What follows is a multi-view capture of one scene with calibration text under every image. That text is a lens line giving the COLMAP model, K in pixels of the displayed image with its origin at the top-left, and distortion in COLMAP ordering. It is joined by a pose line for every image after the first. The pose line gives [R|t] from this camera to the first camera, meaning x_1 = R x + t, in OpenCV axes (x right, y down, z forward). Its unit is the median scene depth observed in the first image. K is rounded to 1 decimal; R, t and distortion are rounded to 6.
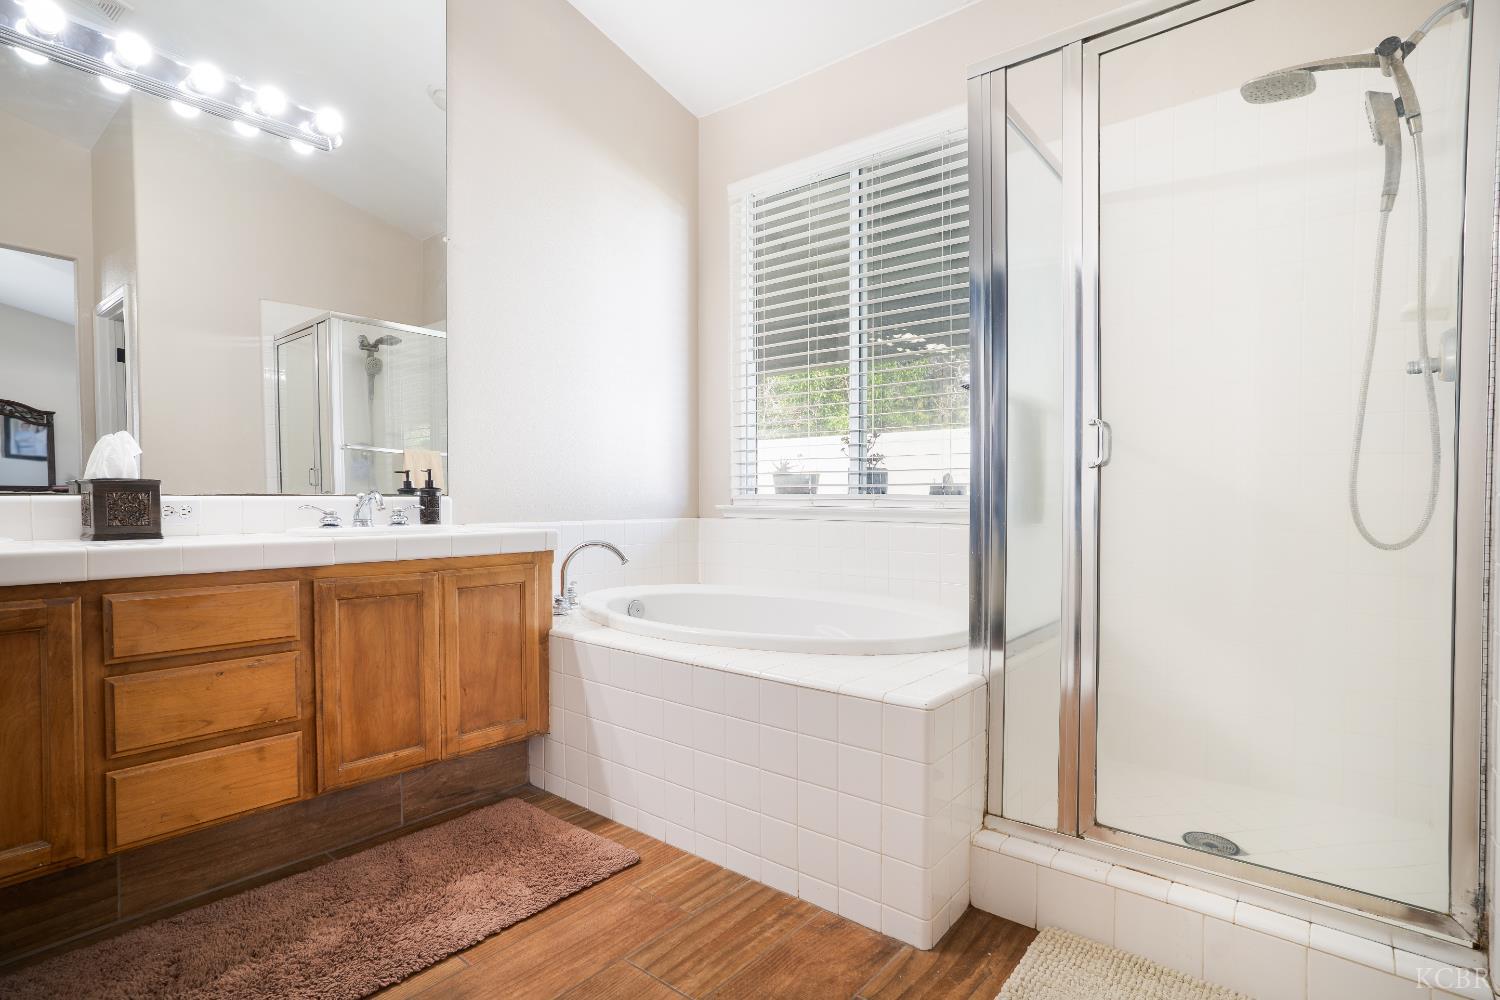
lens RADIAL K [[733.9, 0, 751.3], [0, 733.9, 522.5], [0, 0, 1]] dist [-0.031830, 0.031517]
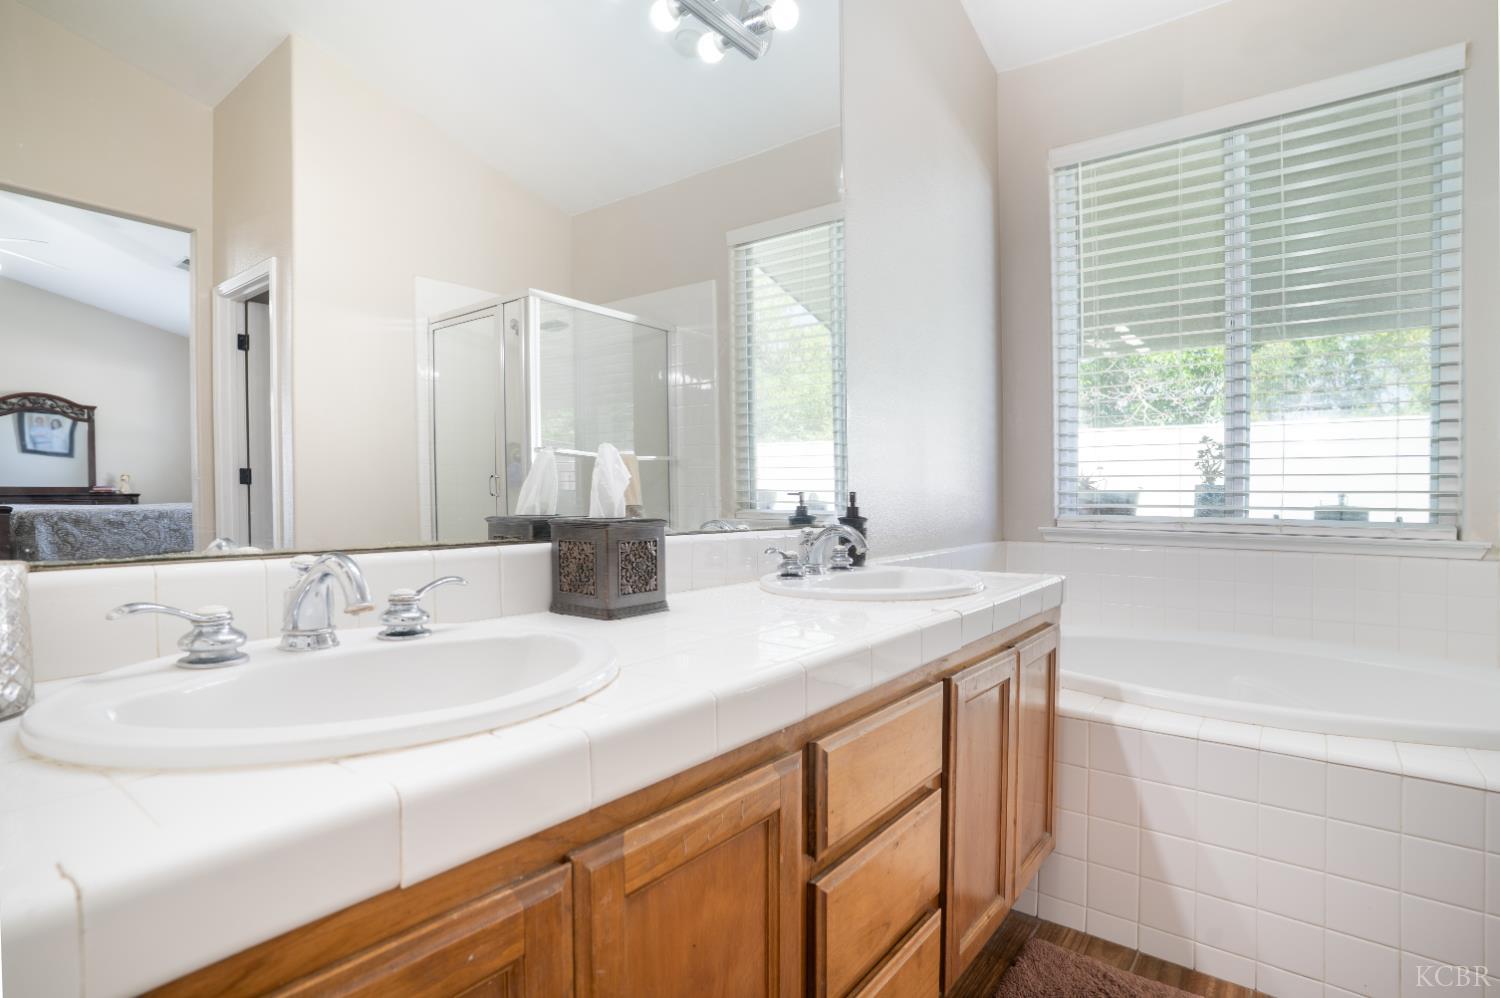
lens RADIAL K [[738.0, 0, 750.0], [0, 738.0, 499.0], [0, 0, 1]] dist [-0.086065, 0.035093]
pose [[0.999146, 0.001851, 0.041270, -0.674381], [-0.000912, 0.999740, -0.022783, -0.054917], [-0.041302, 0.022726, 0.998888, 0.296489]]
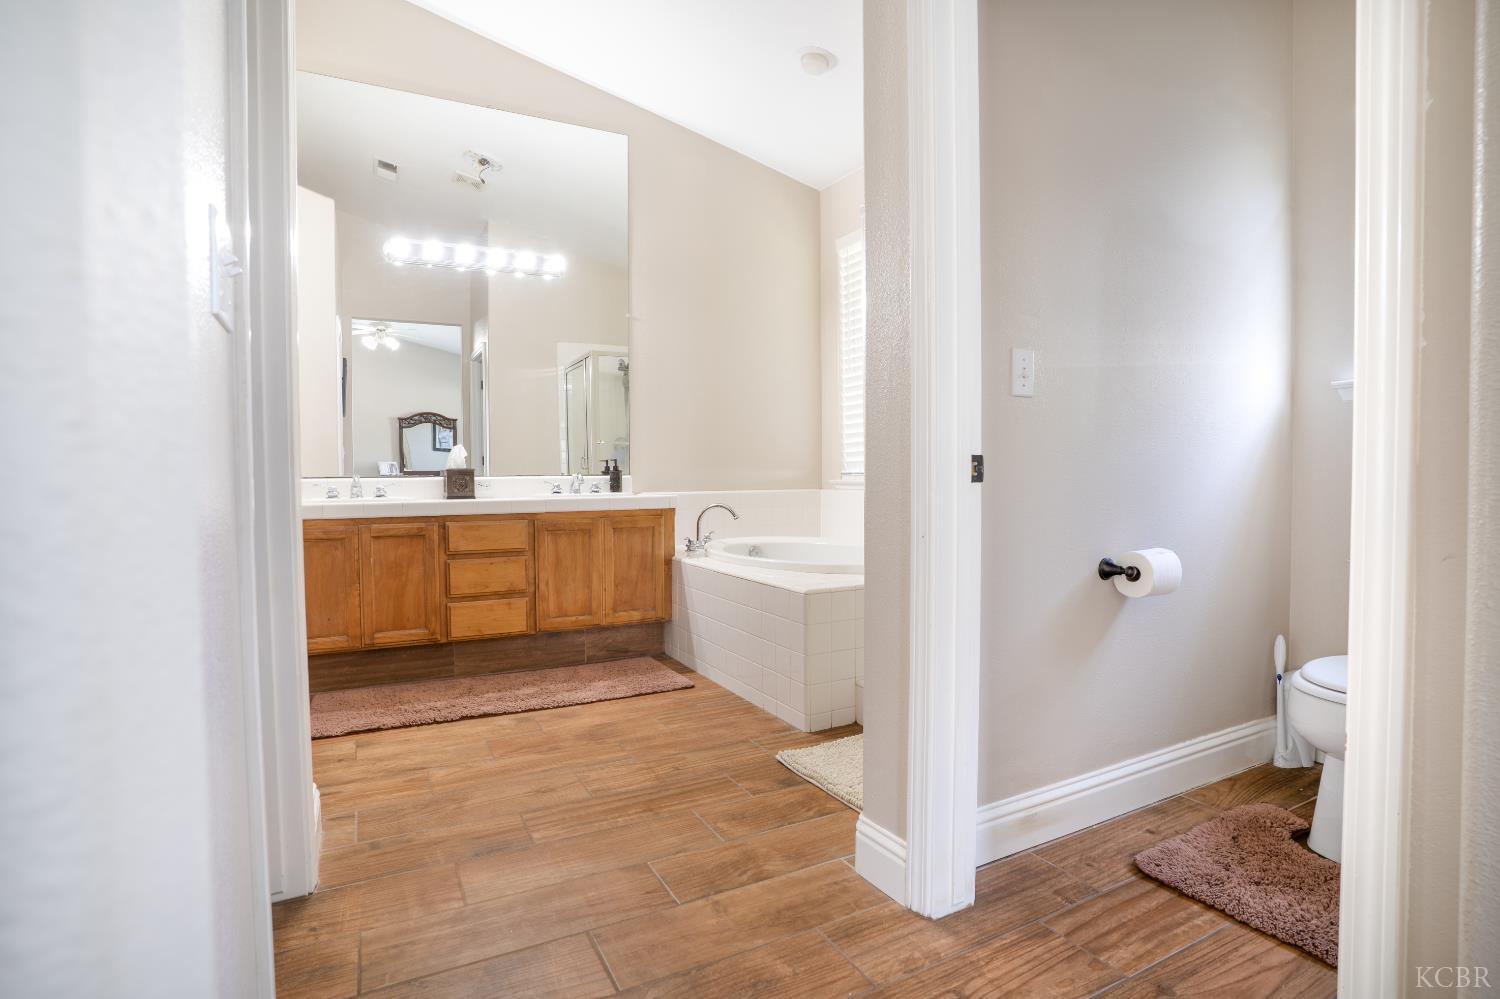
lens RADIAL K [[713.1, 0, 747.5], [0, 713.1, 498.3], [0, 0, 1]] dist [-0.000685, 0.000481]
pose [[0.927706, 0.001405, -0.373308, 0.512404], [-0.000990, 0.999999, 0.001305, 0.015520], [0.373309, -0.000842, 0.927707, -0.441613]]
